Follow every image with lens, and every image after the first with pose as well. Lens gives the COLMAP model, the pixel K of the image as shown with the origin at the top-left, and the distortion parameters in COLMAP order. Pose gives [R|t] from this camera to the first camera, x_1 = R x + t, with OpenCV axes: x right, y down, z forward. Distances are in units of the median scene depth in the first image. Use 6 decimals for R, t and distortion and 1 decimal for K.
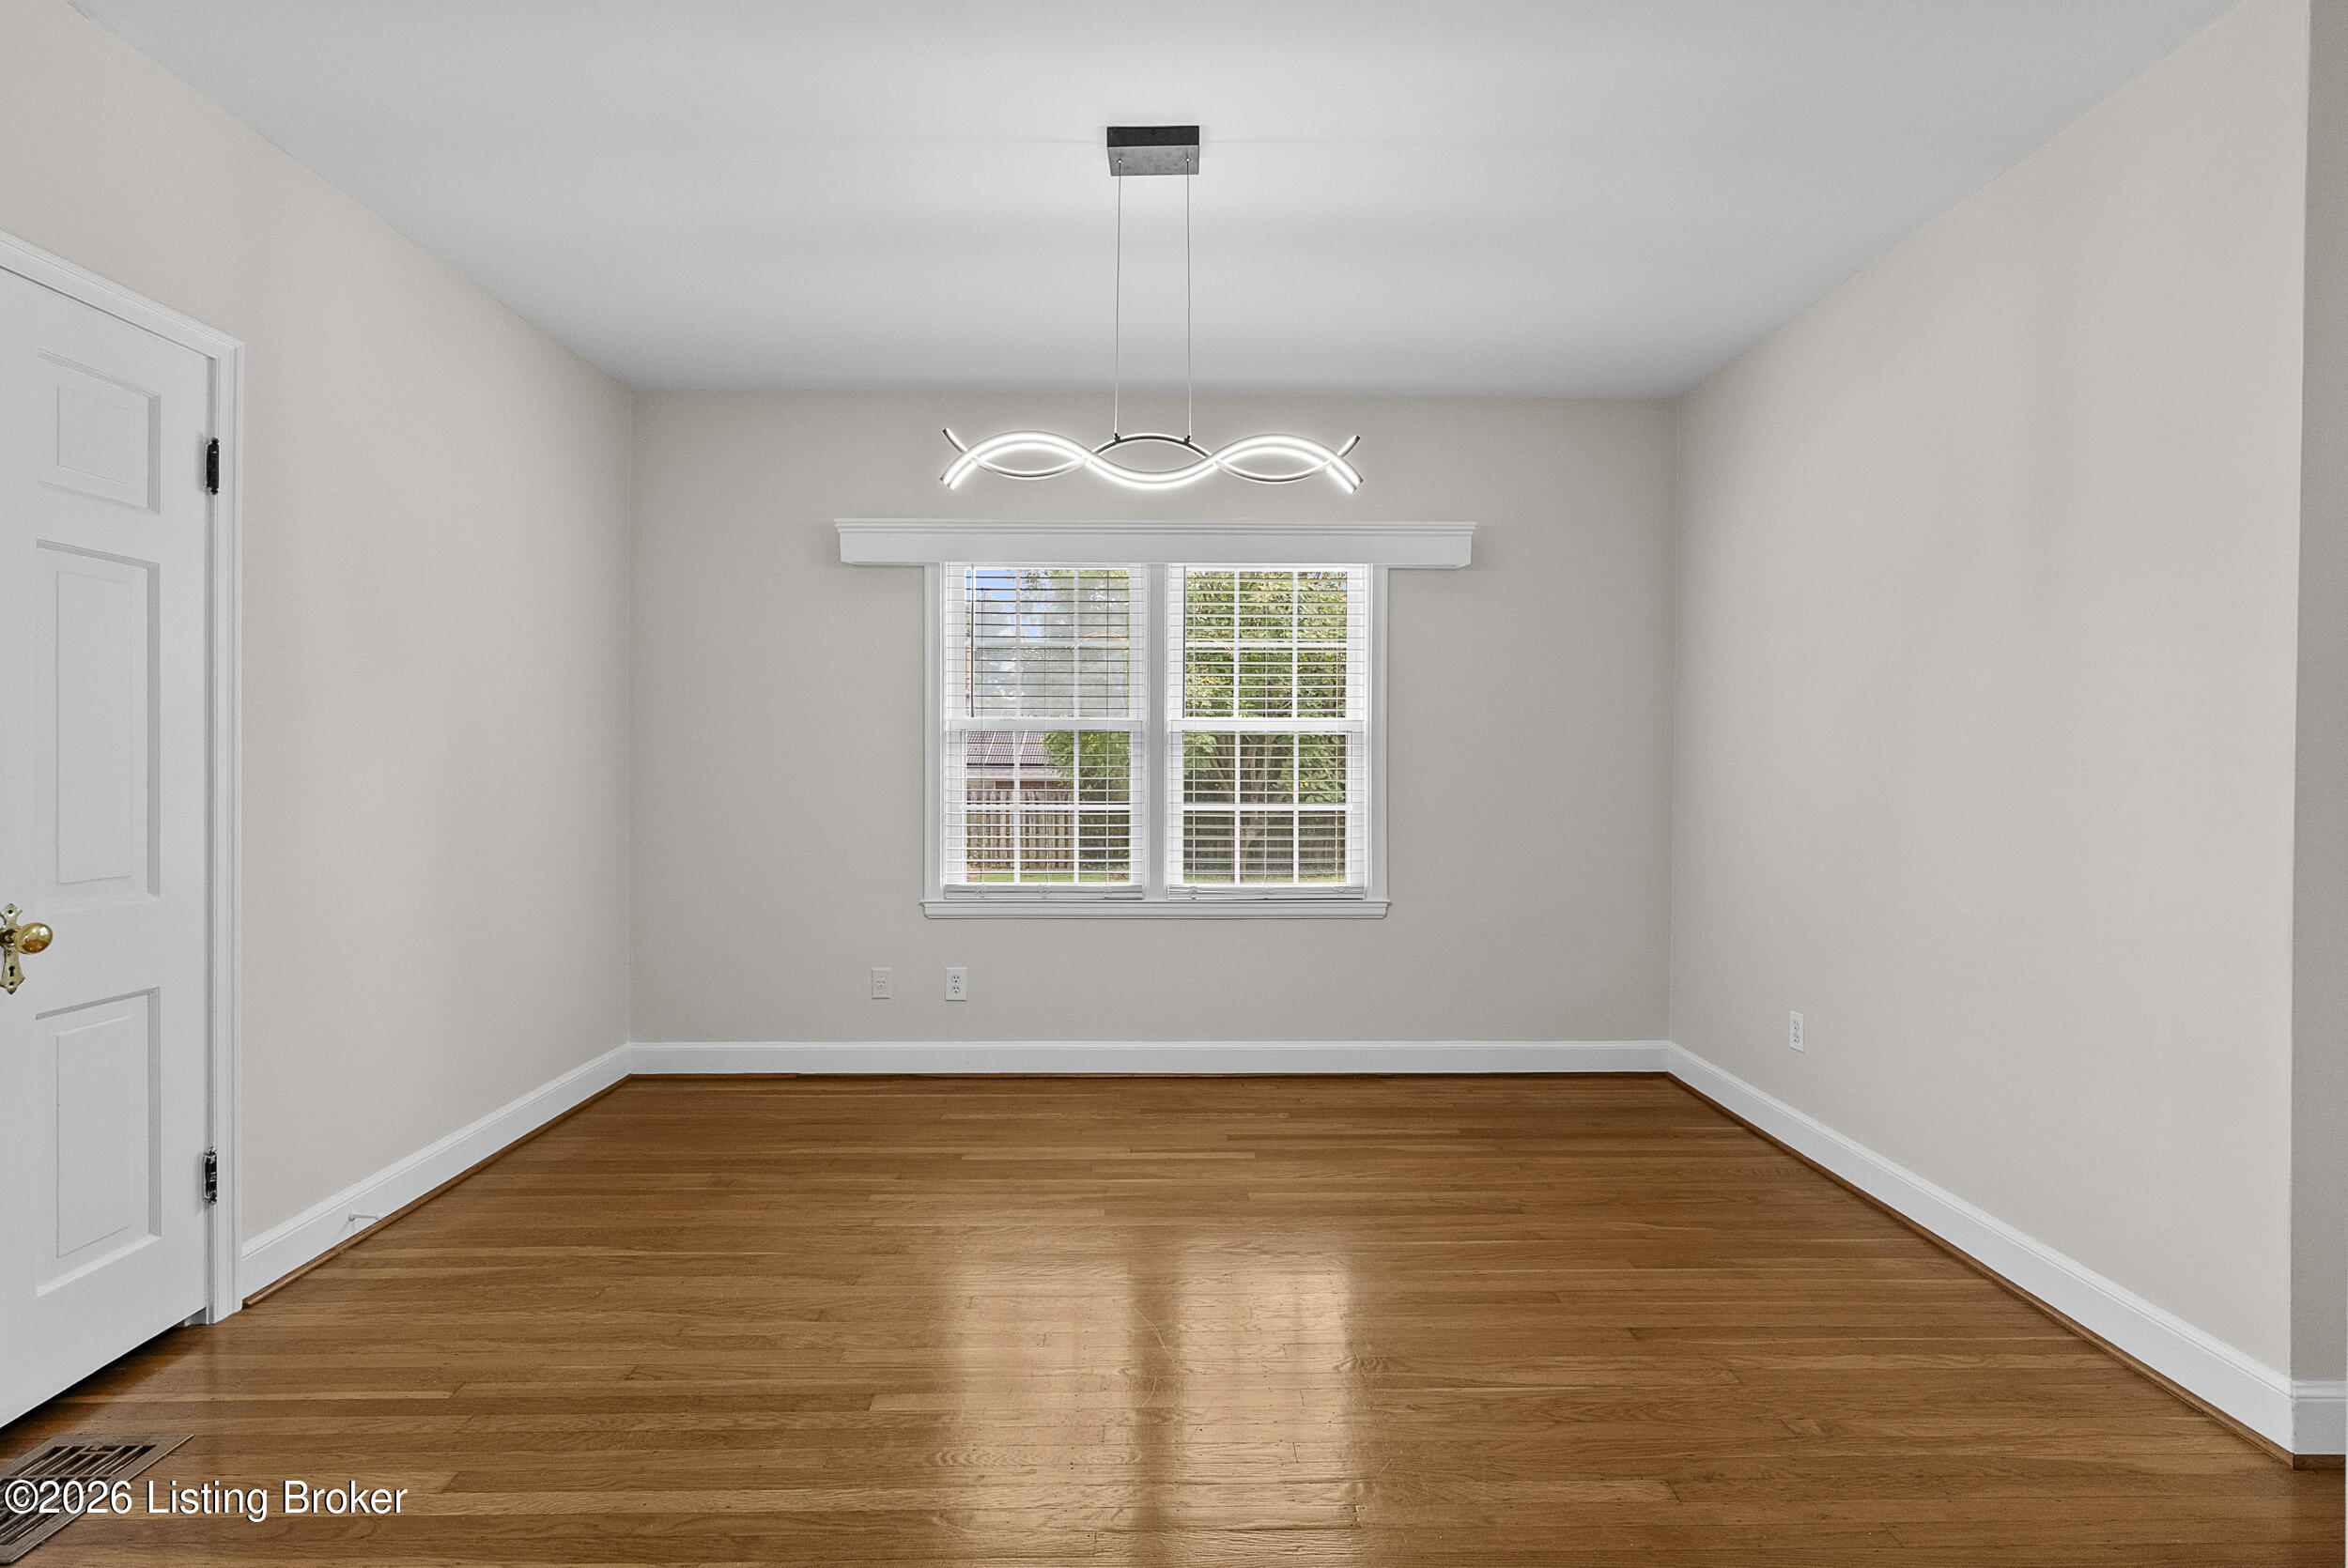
lens RADIAL K [[1064.4, 0, 1177.5], [0, 1064.4, 771.0], [0, 0, 1]] dist [-0.001535, -0.000076]
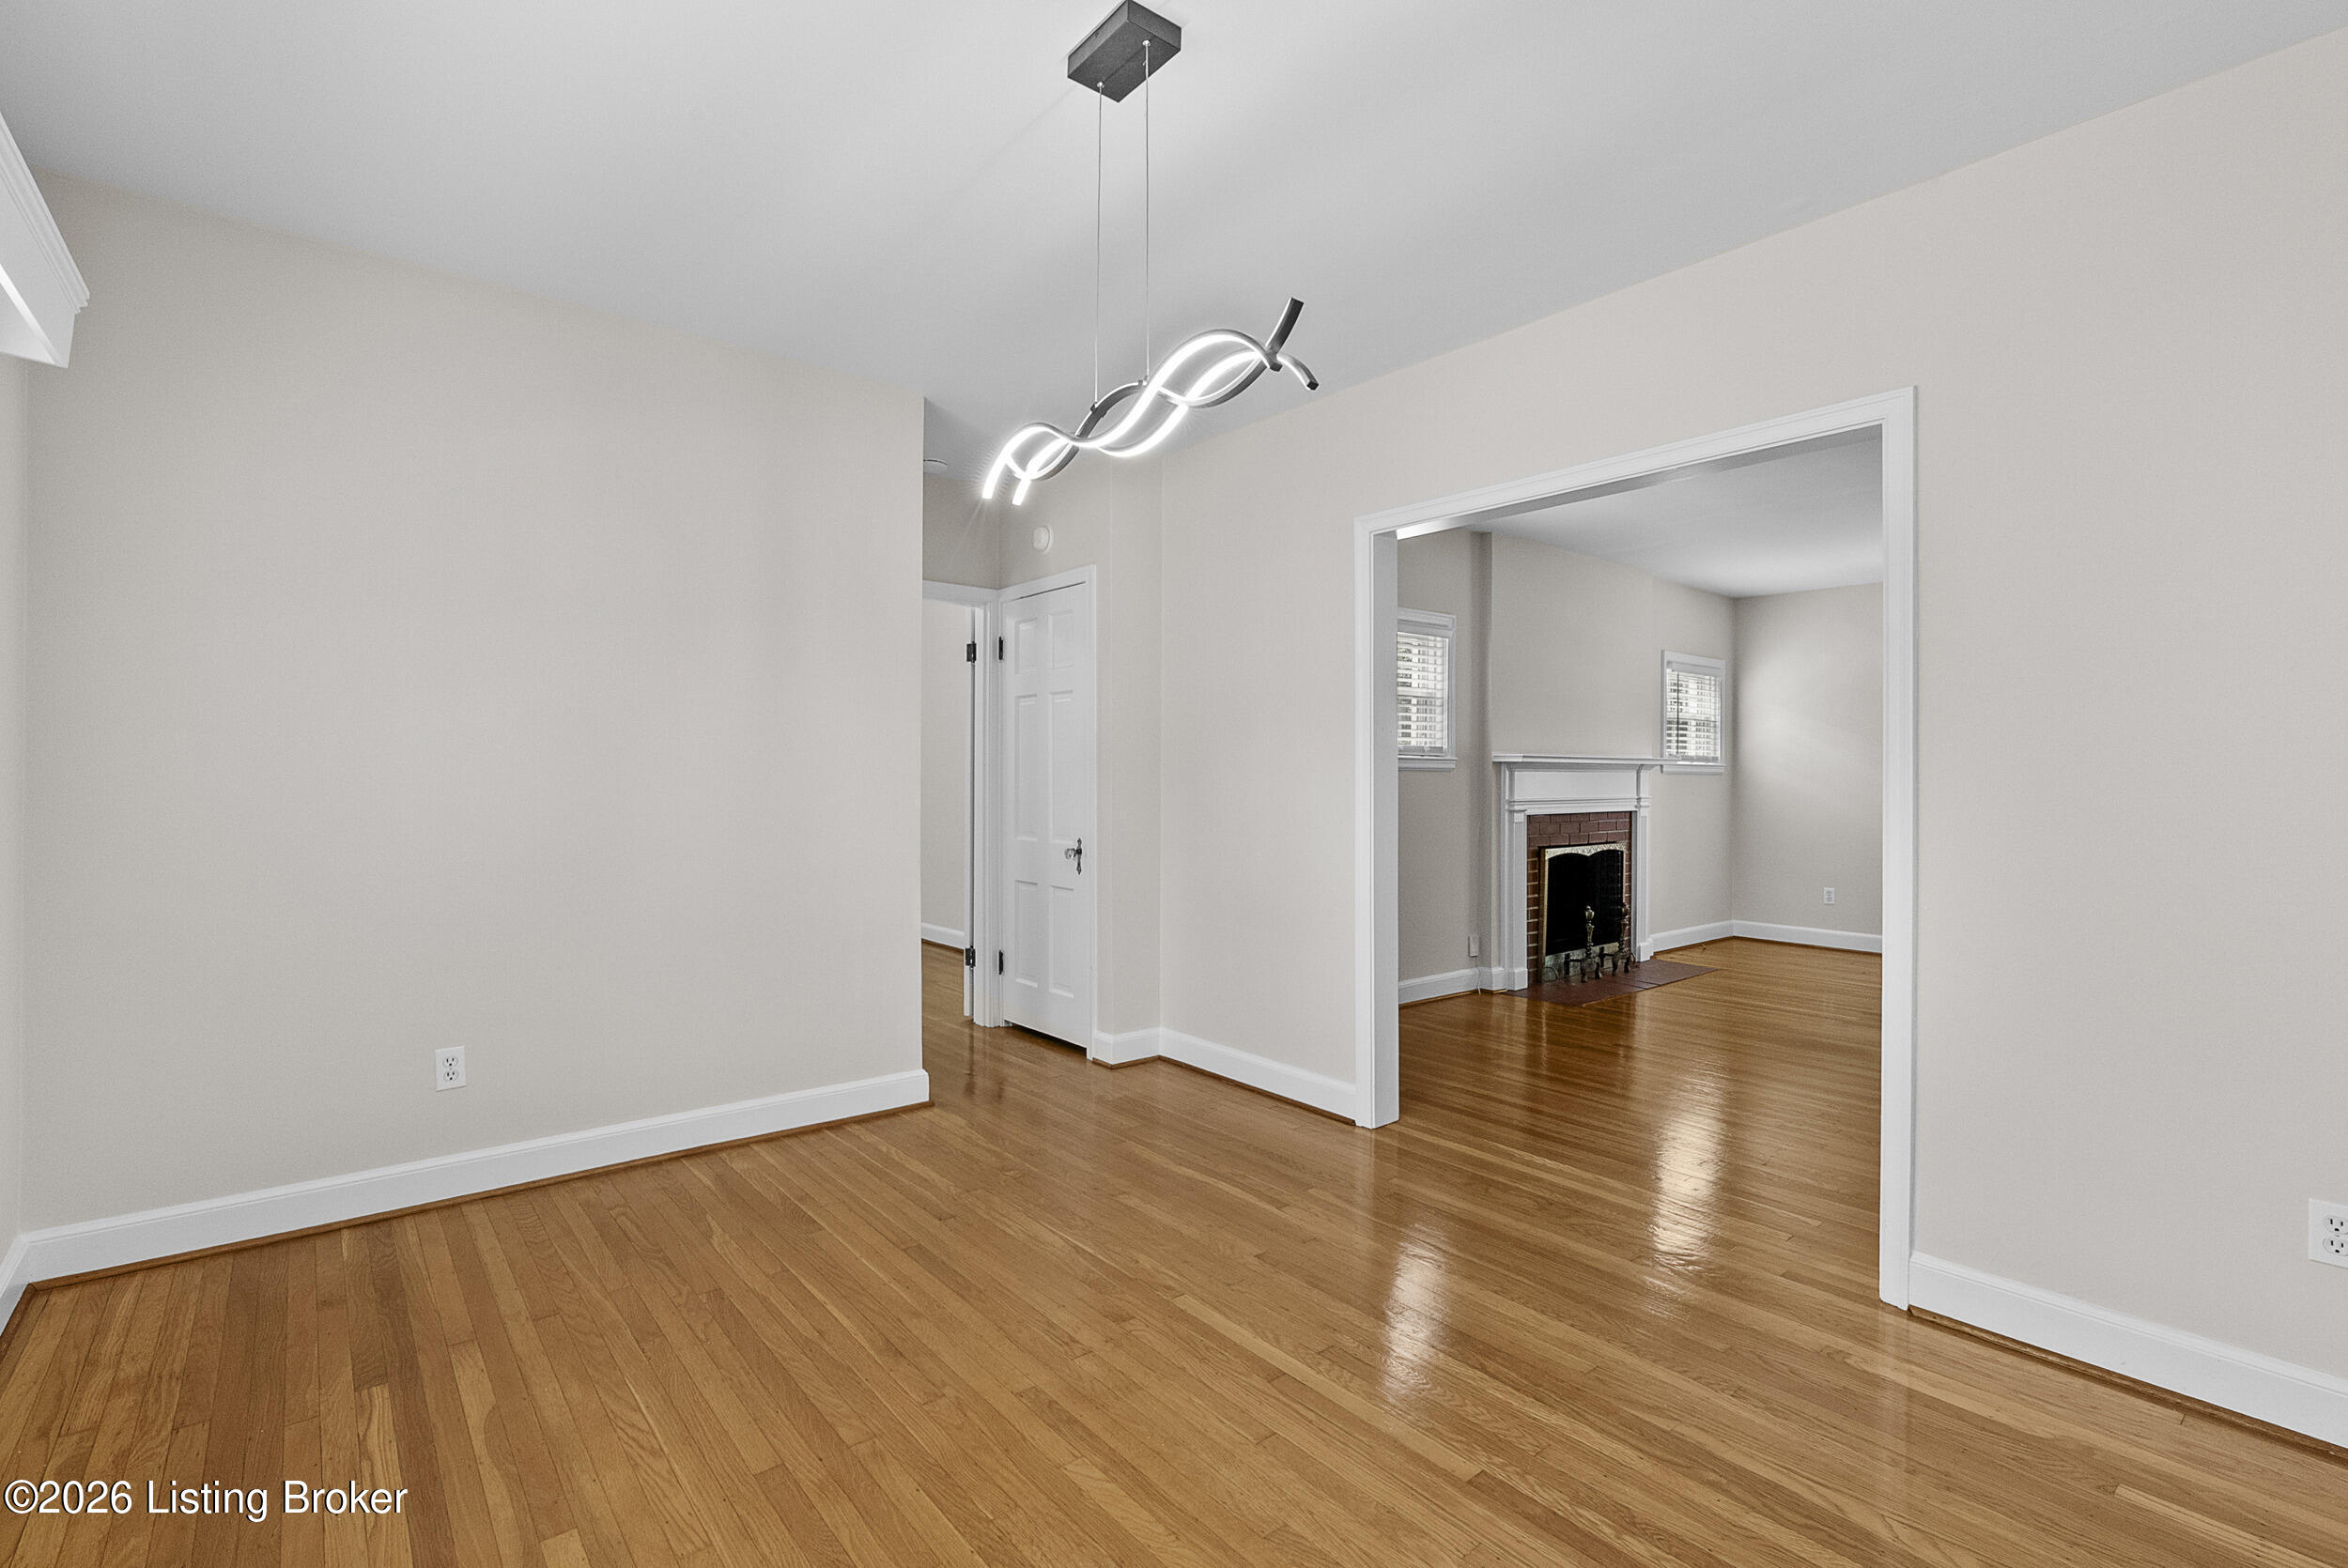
lens RADIAL K [[1064.4, 0, 1193.0], [0, 1064.4, 778.2], [0, 0, 1]] dist [-0.001535, -0.000076]
pose [[-0.629613, -0.006431, 0.776882, -0.467756], [0.001845, 0.999951, 0.009773, -0.008075], [-0.776907, 0.007586, -0.629570, 0.978308]]
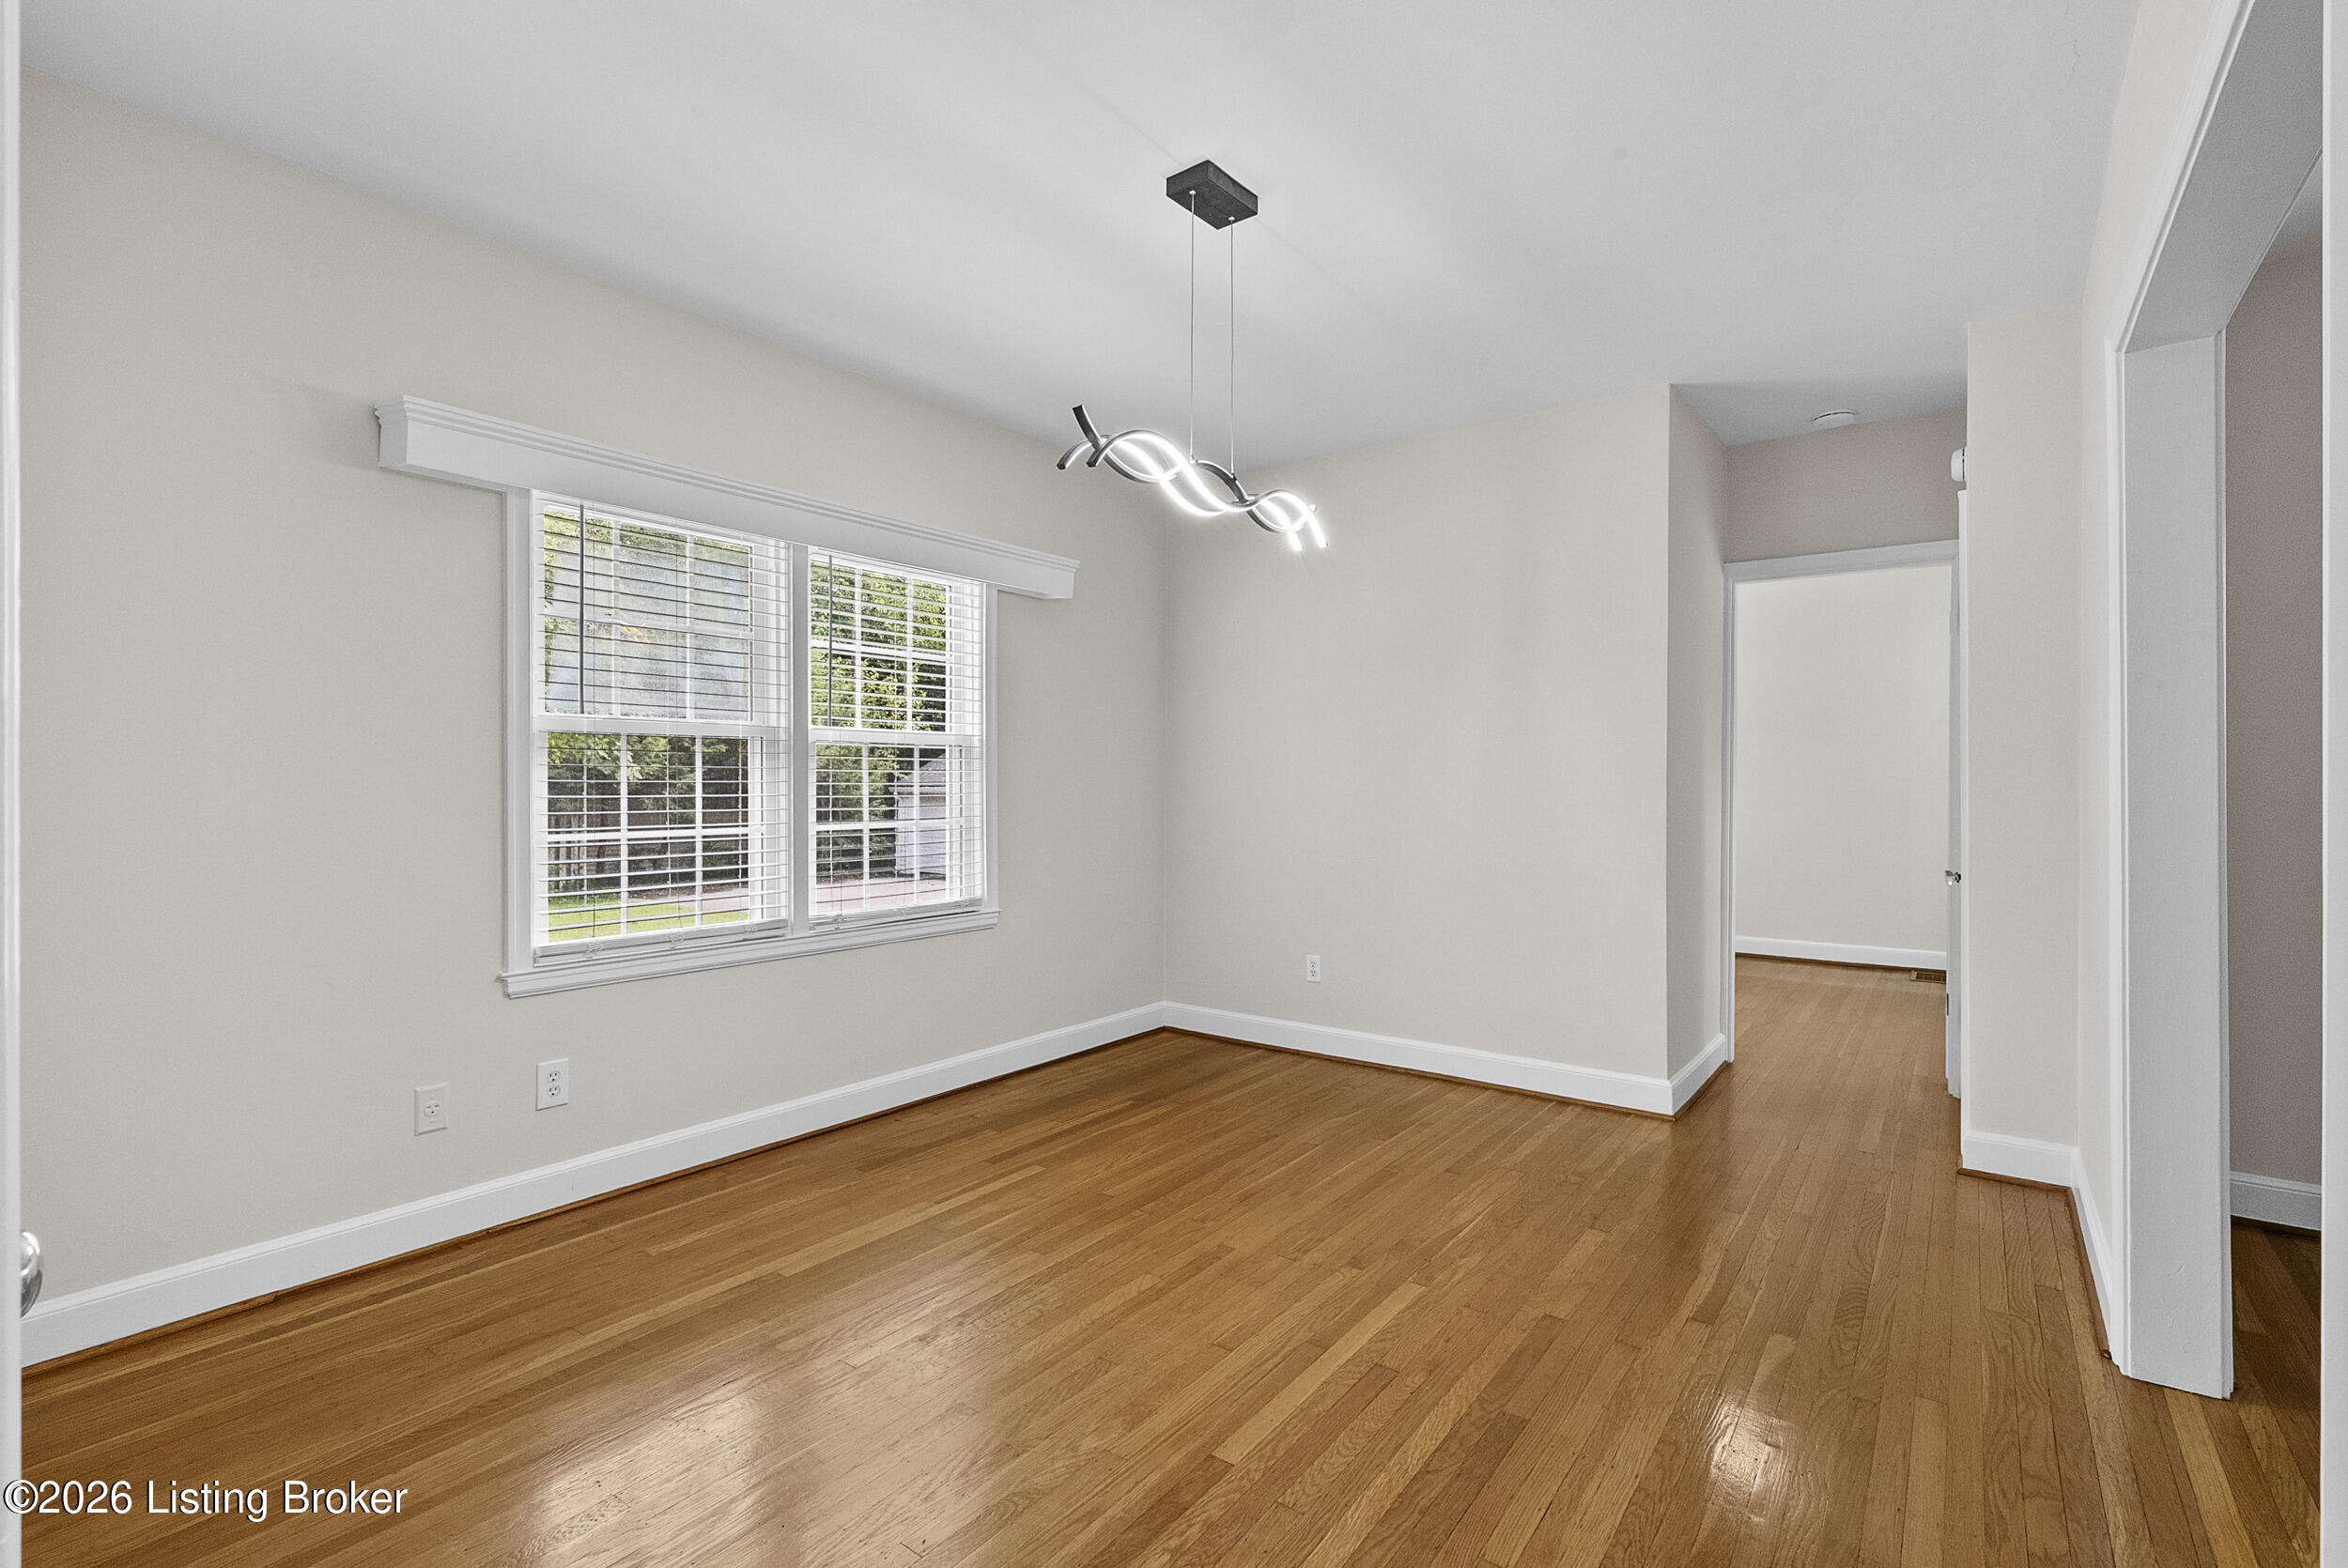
lens RADIAL K [[1064.4, 0, 1173.4], [0, 1064.4, 786.0], [0, 0, 1]] dist [-0.001535, -0.000076]
pose [[0.612876, -0.003760, 0.790170, -0.580700], [0.008472, 0.999962, -0.001813, 0.004663], [-0.790134, 0.007805, 0.612885, 0.257263]]
